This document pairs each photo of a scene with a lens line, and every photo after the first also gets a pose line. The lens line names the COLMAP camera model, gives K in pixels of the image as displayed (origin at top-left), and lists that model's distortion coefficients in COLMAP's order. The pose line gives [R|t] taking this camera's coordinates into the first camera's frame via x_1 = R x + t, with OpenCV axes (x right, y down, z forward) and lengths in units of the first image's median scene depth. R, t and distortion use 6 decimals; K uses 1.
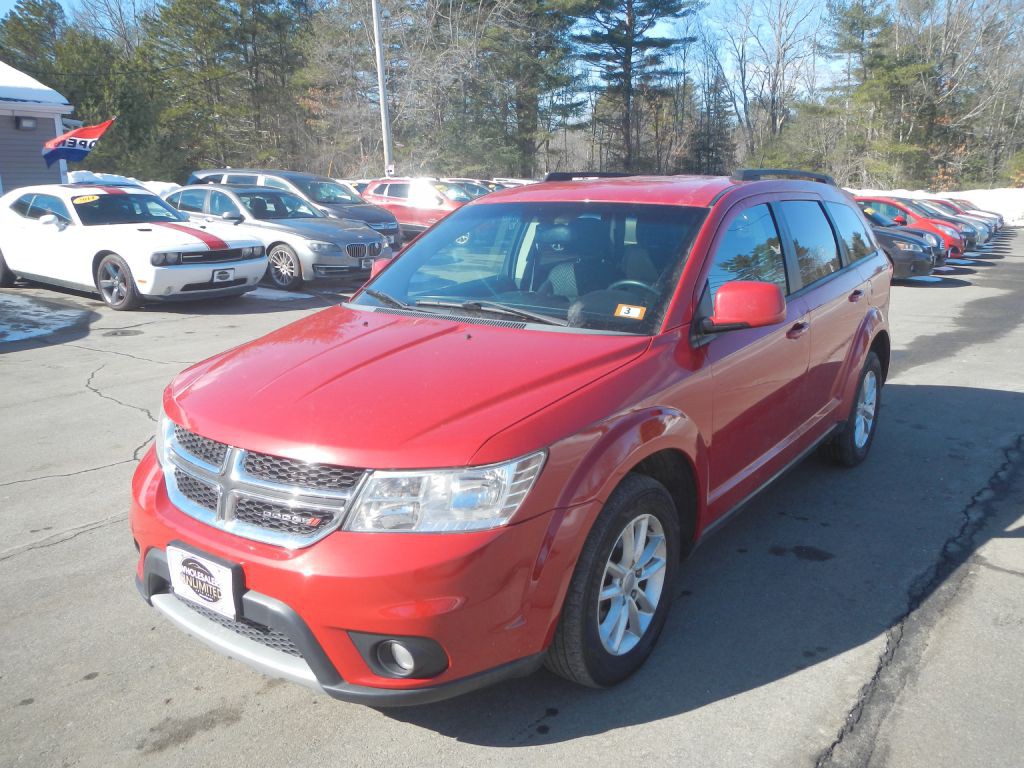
lens RADIAL K [[838.6, 0, 513.6], [0, 838.6, 384.1], [0, 0, 1]] dist [-0.012668, 0.001623]
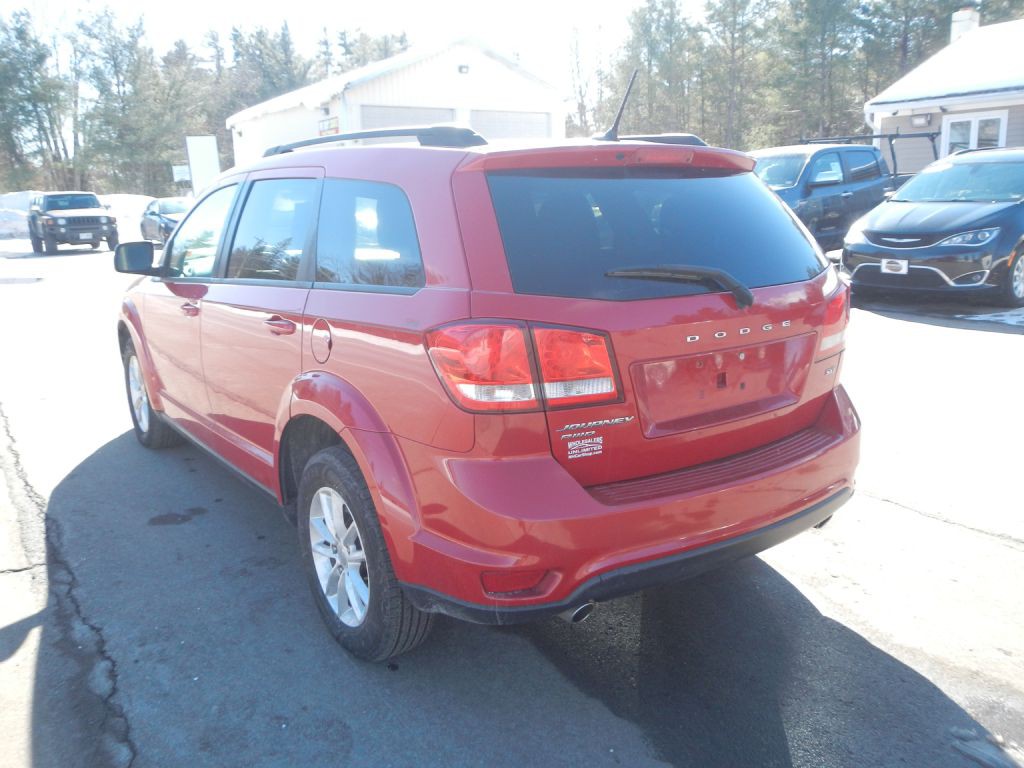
lens RADIAL K [[835.2, 0, 512.0], [0, 835.2, 384.0], [0, 0, 1]] dist [0.002364, -0.002412]
pose [[-0.302682, 0.214610, -0.928615, 0.268061], [-0.195762, 0.939546, 0.280945, -0.077217], [0.932770, 0.266825, -0.242371, 0.371118]]
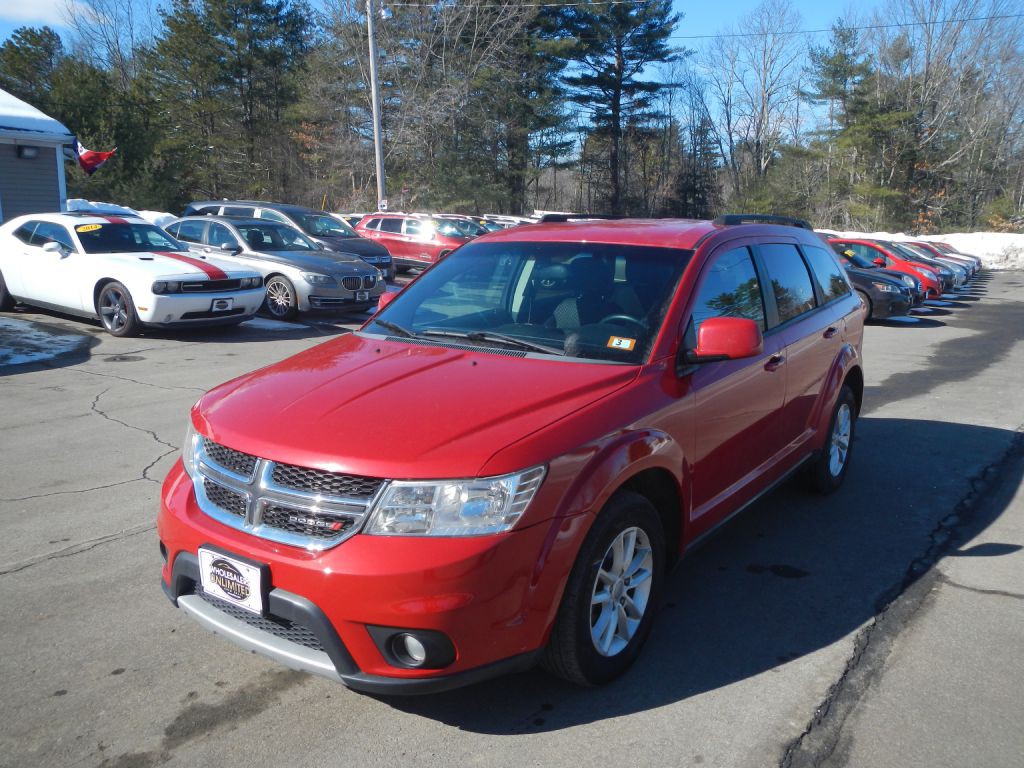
lens RADIAL K [[835.2, 0, 512.0], [0, 835.2, 384.0], [0, 0, 1]] dist [0.002364, -0.002412]
pose [[0.999765, 0.015764, 0.014880, -0.003613], [-0.015147, 0.999055, -0.040727, 0.002564], [-0.015508, 0.040492, 0.999060, -0.016560]]
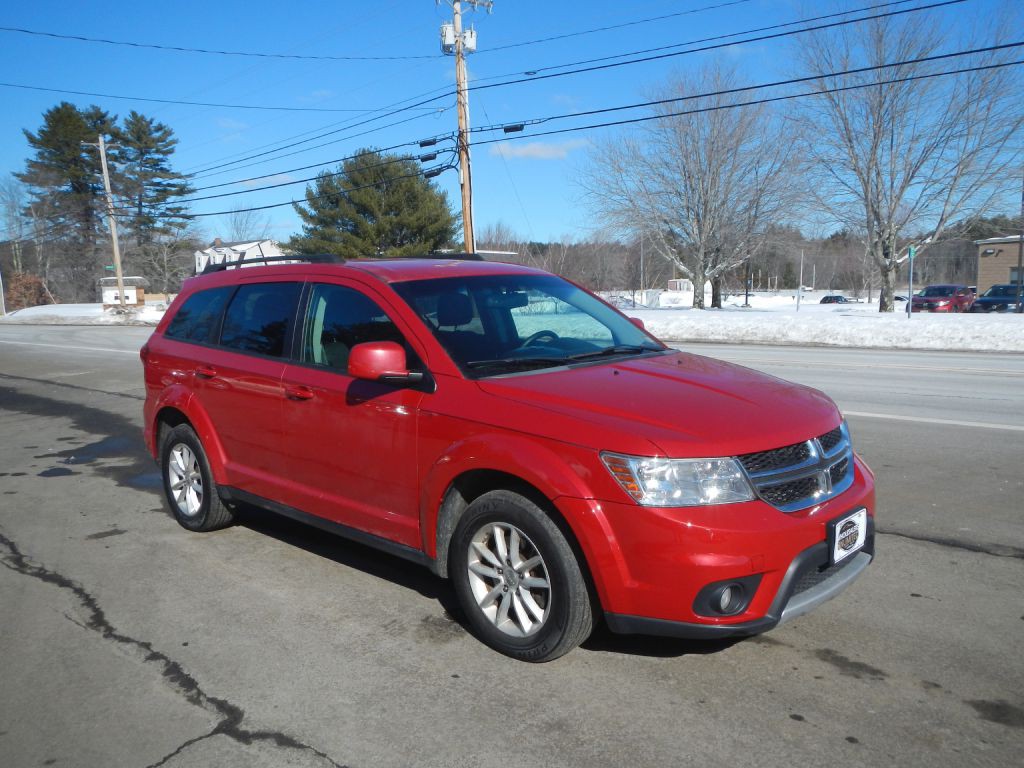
lens RADIAL K [[838.6, 0, 513.6], [0, 838.6, 384.1], [0, 0, 1]] dist [-0.012668, 0.001623]
pose [[0.134849, -0.123796, 0.983102, -0.259810], [0.249494, 0.964440, 0.087223, -0.037583], [-0.958941, 0.233516, 0.160940, 0.185757]]
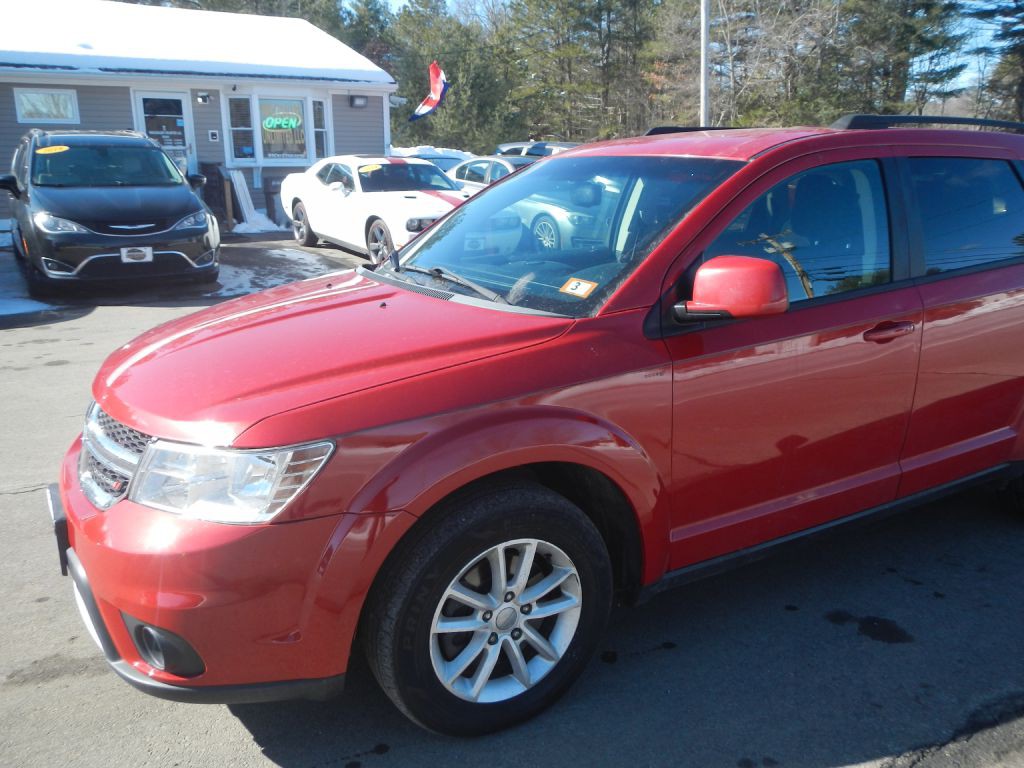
lens RADIAL K [[838.8, 0, 513.1], [0, 838.8, 385.9], [0, 0, 1]] dist [-0.006847, -0.006329]
pose [[0.918422, 0.101643, -0.382322, 0.073093], [-0.090978, 0.994793, 0.045923, -0.004378], [0.385000, -0.007394, 0.922887, 0.042607]]
